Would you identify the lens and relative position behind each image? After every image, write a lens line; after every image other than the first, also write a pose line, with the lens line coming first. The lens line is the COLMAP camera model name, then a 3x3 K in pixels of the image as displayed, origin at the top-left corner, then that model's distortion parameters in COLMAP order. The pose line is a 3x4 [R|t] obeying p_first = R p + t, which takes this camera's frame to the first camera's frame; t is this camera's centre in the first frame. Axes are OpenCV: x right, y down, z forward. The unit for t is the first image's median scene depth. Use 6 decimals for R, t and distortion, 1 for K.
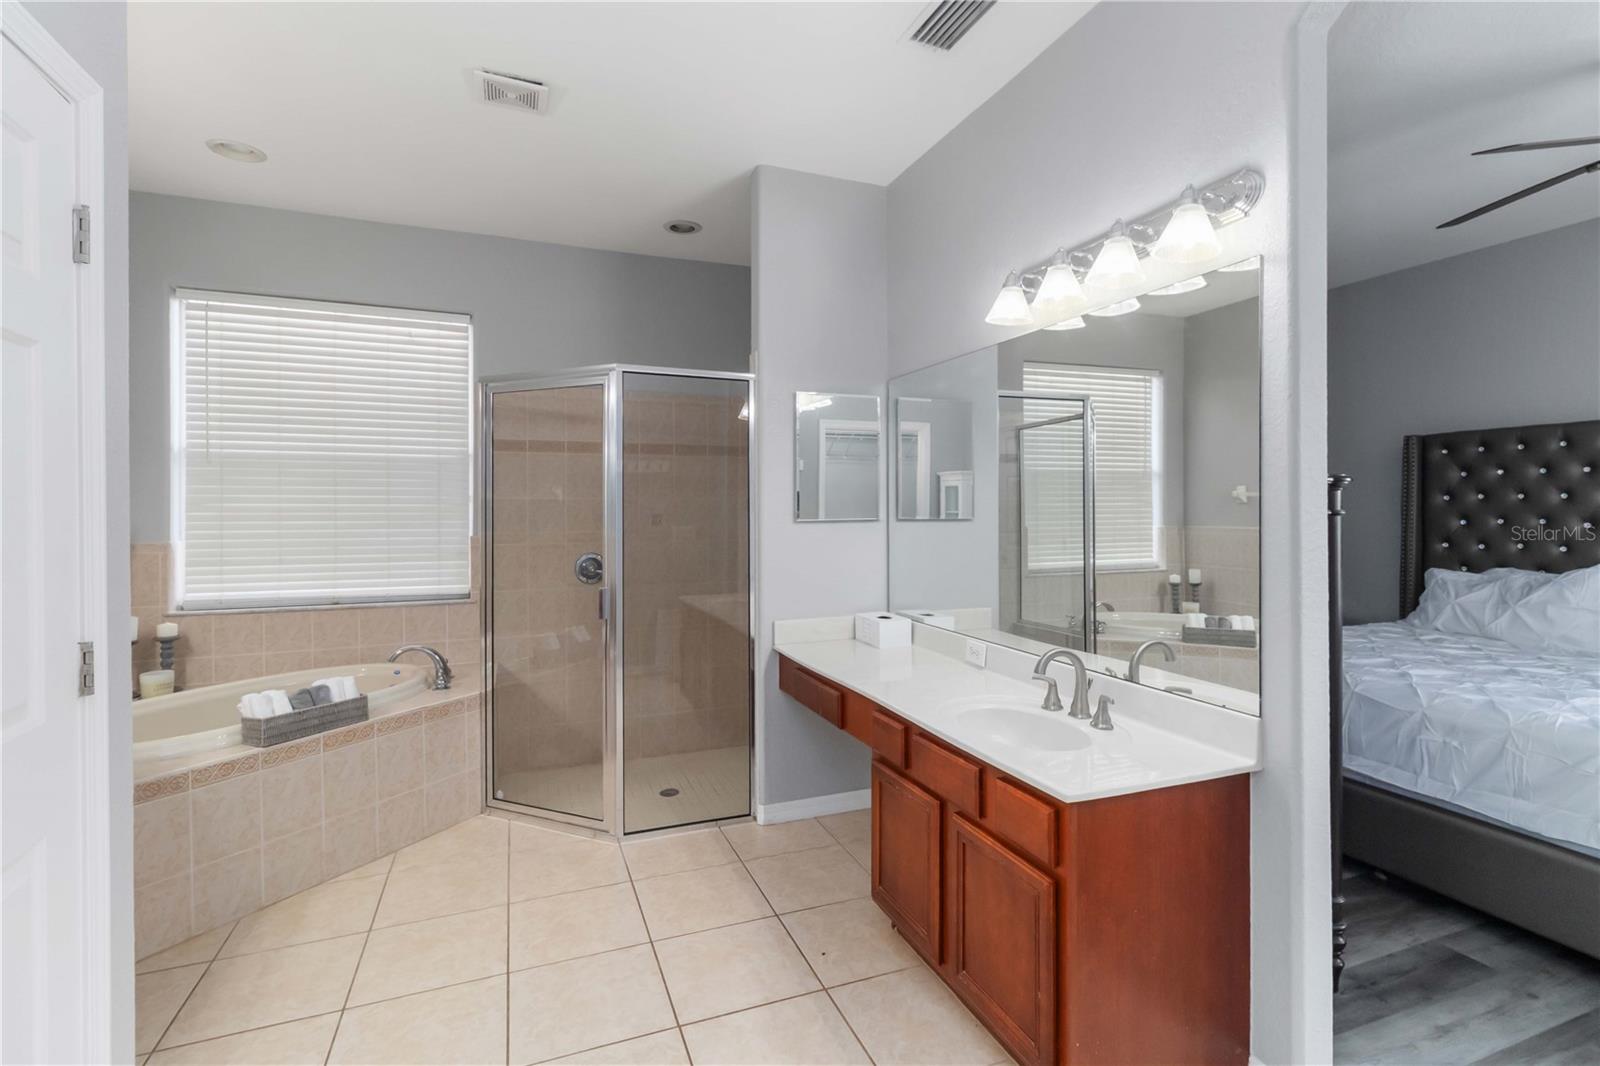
lens RADIAL K [[748.5, 0, 789.1], [0, 748.5, 519.2], [0, 0, 1]] dist [0.004939, 0.000025]
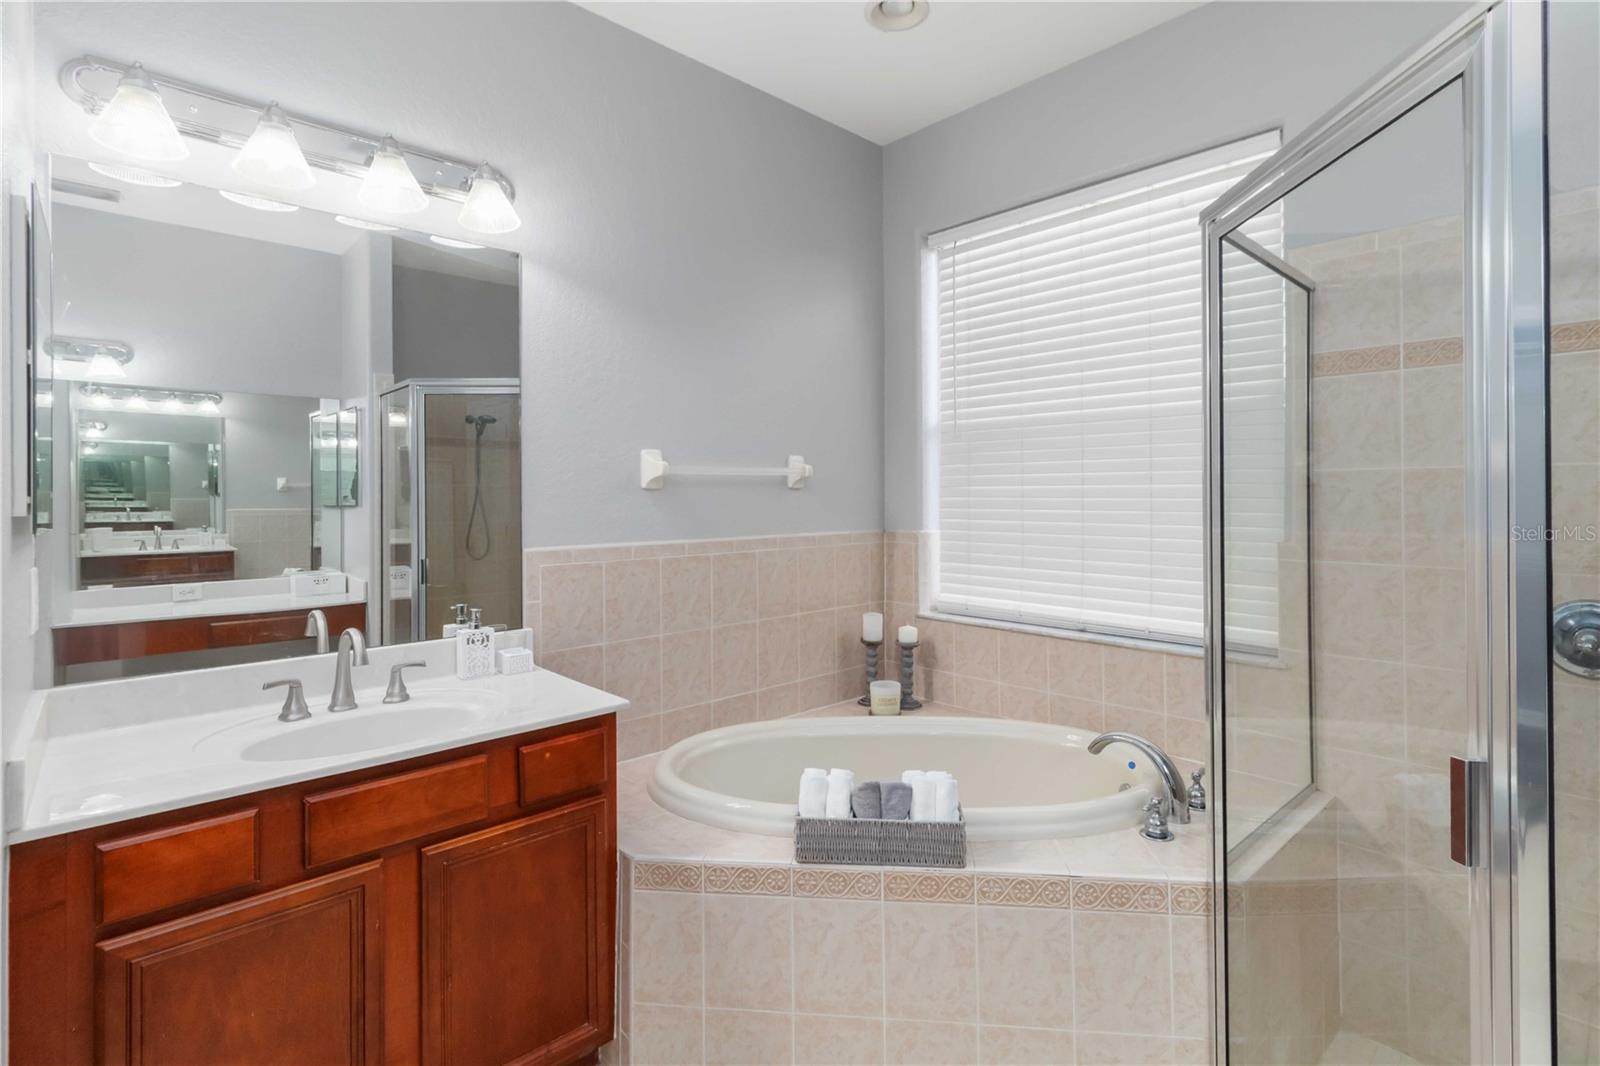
lens RADIAL K [[748.5, 0, 839.4], [0, 748.5, 502.3], [0, 0, 1]] dist [0.004939, 0.000025]
pose [[0.396301, 0.008859, -0.918078, -0.072153], [-0.006056, 0.999957, 0.007035, -0.009532], [0.918101, 0.002772, 0.396338, 0.595371]]
